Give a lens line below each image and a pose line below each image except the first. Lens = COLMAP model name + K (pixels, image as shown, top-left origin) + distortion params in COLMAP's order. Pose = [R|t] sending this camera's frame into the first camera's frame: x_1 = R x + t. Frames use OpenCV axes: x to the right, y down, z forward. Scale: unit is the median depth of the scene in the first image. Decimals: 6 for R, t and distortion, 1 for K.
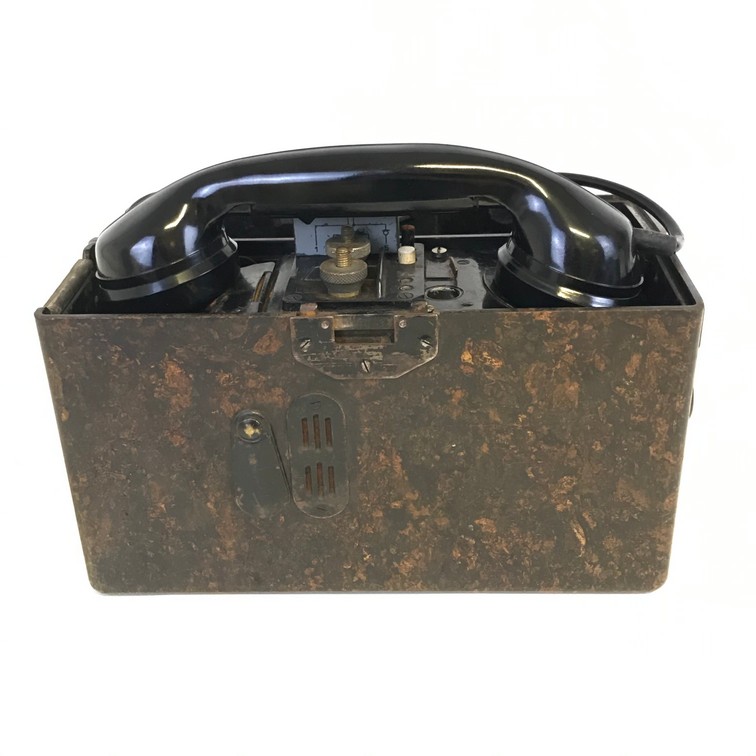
lens RADIAL K [[1064.2, 0, 376.7], [0, 1064.2, 377.2], [0, 0, 1]] dist [0.045452, 0.000000]
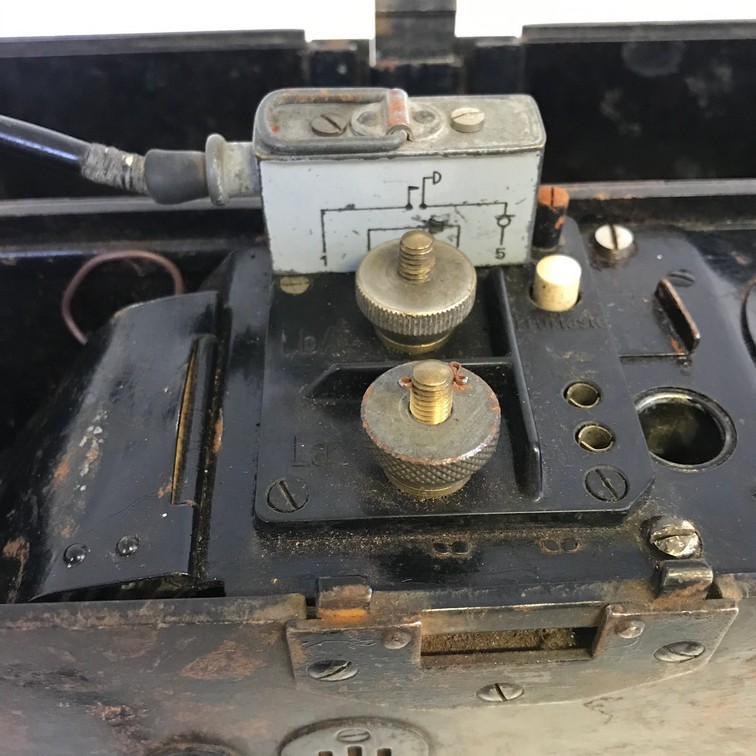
lens RADIAL K [[873.6, 0, 377.1], [0, 873.6, 382.2], [0, 0, 1]] dist [0.020842, 0.000000]
pose [[0.996671, -0.039155, 0.071510, -0.064863], [0.011635, 0.936456, 0.350591, -0.200409], [-0.080694, -0.348592, 0.933795, 0.712916]]
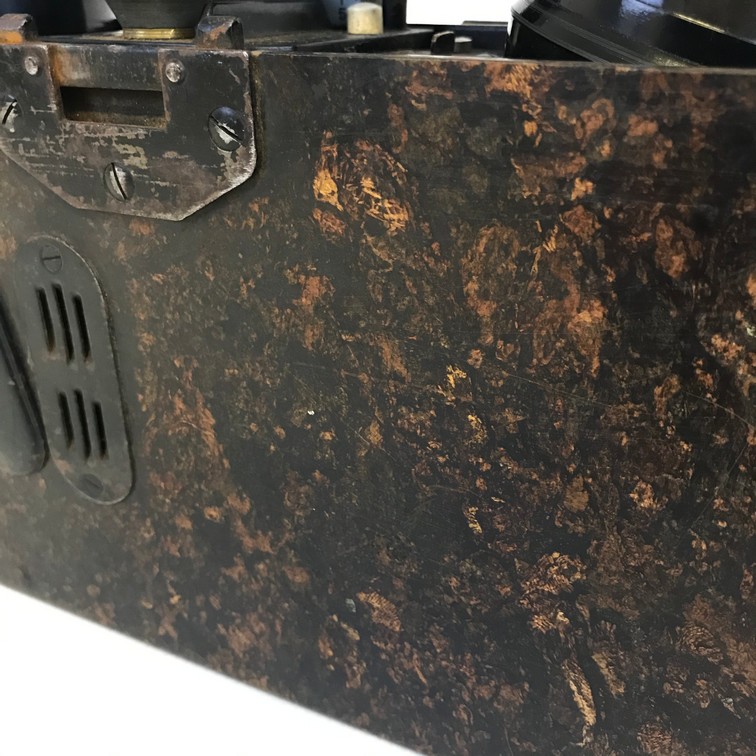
lens RADIAL K [[827.4, 0, 390.3], [0, 827.4, 368.0], [0, 0, 1]] dist [-0.015298, 0.000000]
pose [[0.918849, 0.198746, -0.340905, 0.208370], [-0.208822, 0.977927, 0.007283, 0.036311], [0.334827, 0.064496, 0.940070, 0.678054]]
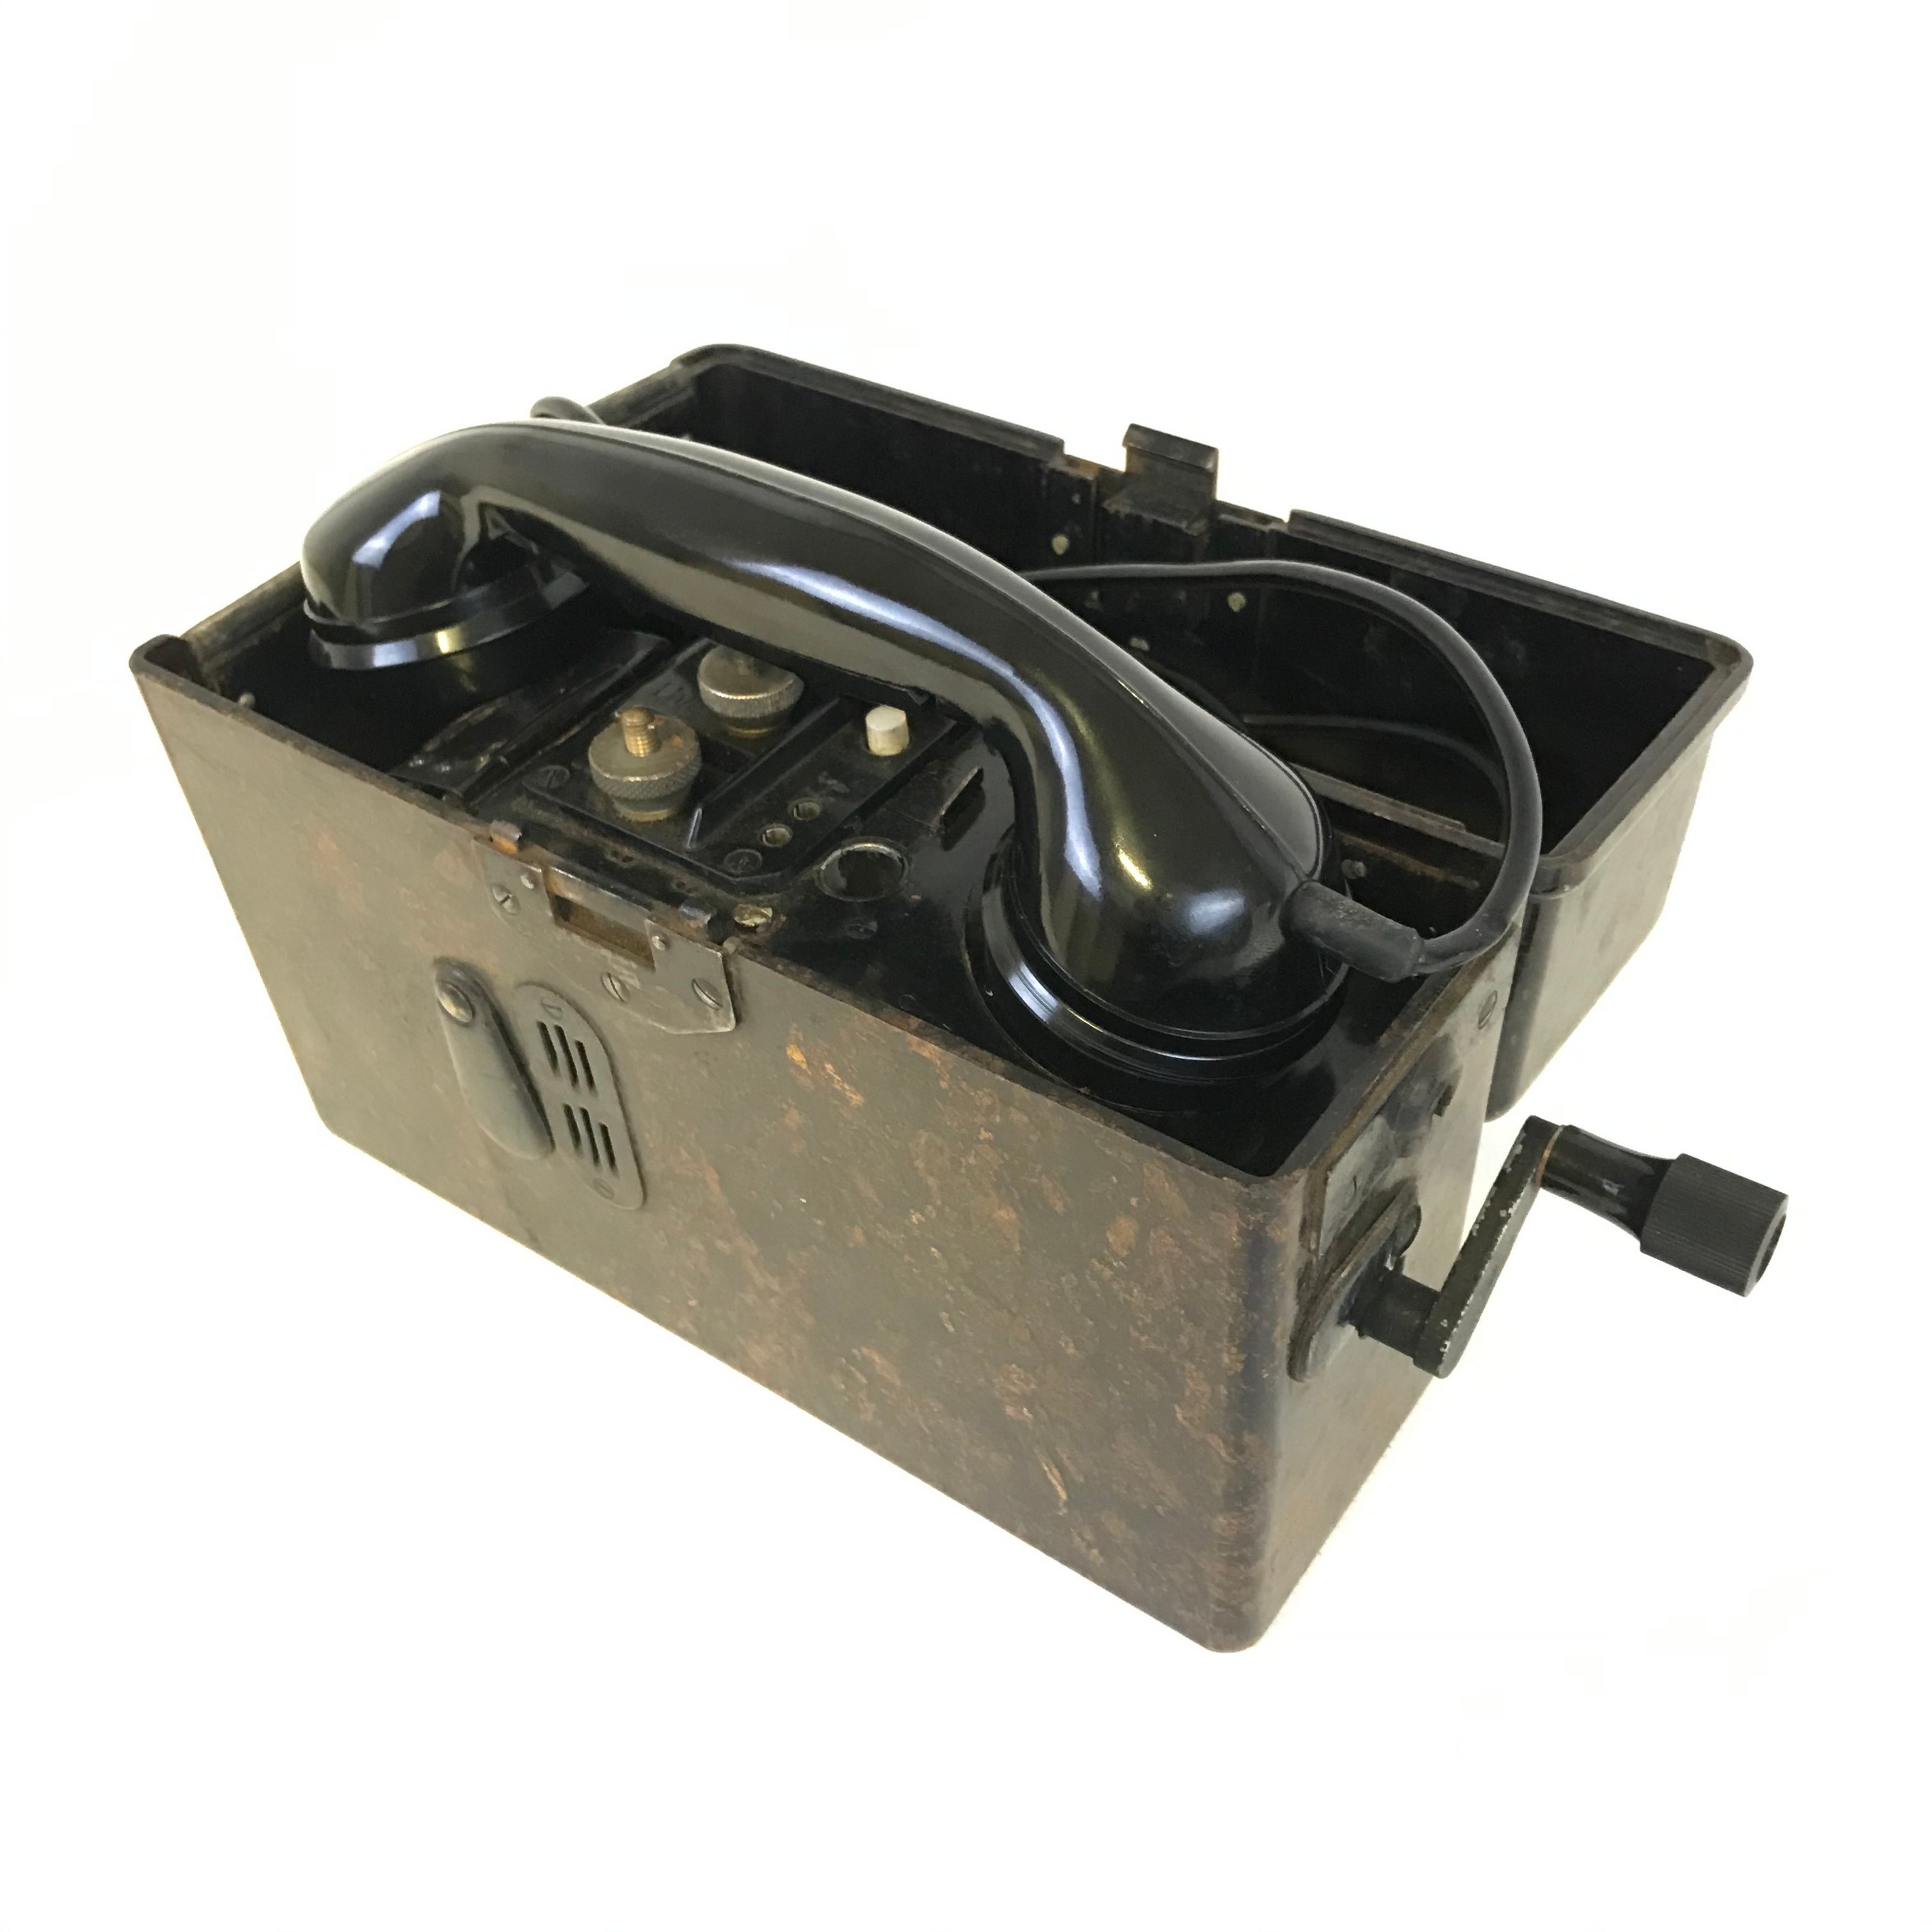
lens RADIAL K [[2114.4, 0, 963.5], [0, 2114.4, 958.7], [0, 0, 1]] dist [-0.015298, 0.000000]
pose [[0.836360, 0.359451, -0.413880, 0.444788], [-0.221486, 0.912218, 0.344677, -0.336528], [0.501443, -0.196605, 0.842556, 0.306884]]
